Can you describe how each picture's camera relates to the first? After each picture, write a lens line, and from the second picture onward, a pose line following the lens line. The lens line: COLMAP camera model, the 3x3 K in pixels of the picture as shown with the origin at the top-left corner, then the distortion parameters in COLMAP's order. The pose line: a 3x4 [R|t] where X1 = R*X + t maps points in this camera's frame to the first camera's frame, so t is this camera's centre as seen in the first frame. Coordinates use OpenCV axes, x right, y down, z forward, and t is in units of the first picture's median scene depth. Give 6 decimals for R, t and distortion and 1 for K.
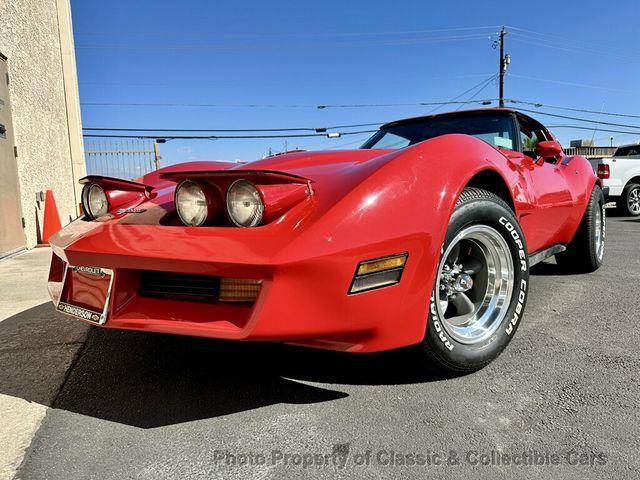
lens RADIAL K [[461.2, 0, 315.1], [0, 461.2, 239.2], [0, 0, 1]] dist [0.000744, -0.004650]
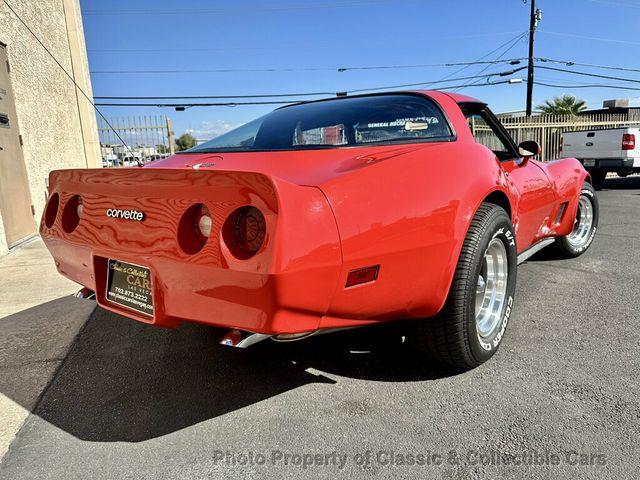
lens RADIAL K [[461.3, 0, 320.6], [0, 461.3, 241.7], [0, 0, 1]] dist [0.000226, -0.006460]
pose [[0.999141, -0.004011, -0.041253, 0.041363], [0.007422, 0.996534, 0.082858, -0.041208], [0.040777, -0.083093, 0.995707, 0.003164]]
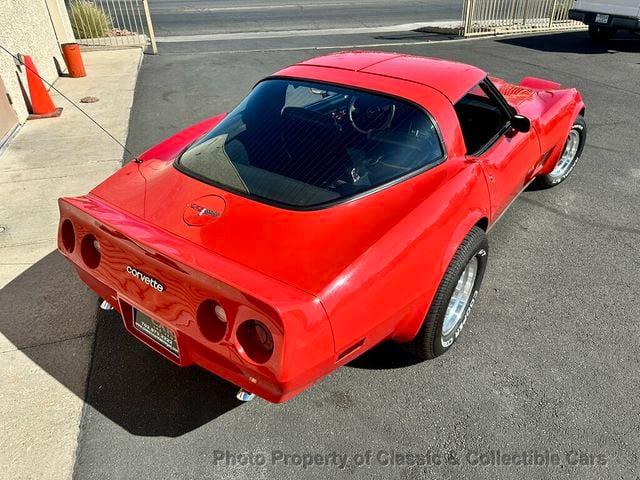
lens RADIAL K [[461.1, 0, 320.0], [0, 461.1, 240.0], [0, 0, 1]] dist [0.003749, -0.003486]
pose [[0.999722, 0.021464, -0.009801, 0.035617], [-0.015017, 0.899172, 0.437338, -0.183768], [0.018200, -0.437069, 0.899244, 0.004414]]
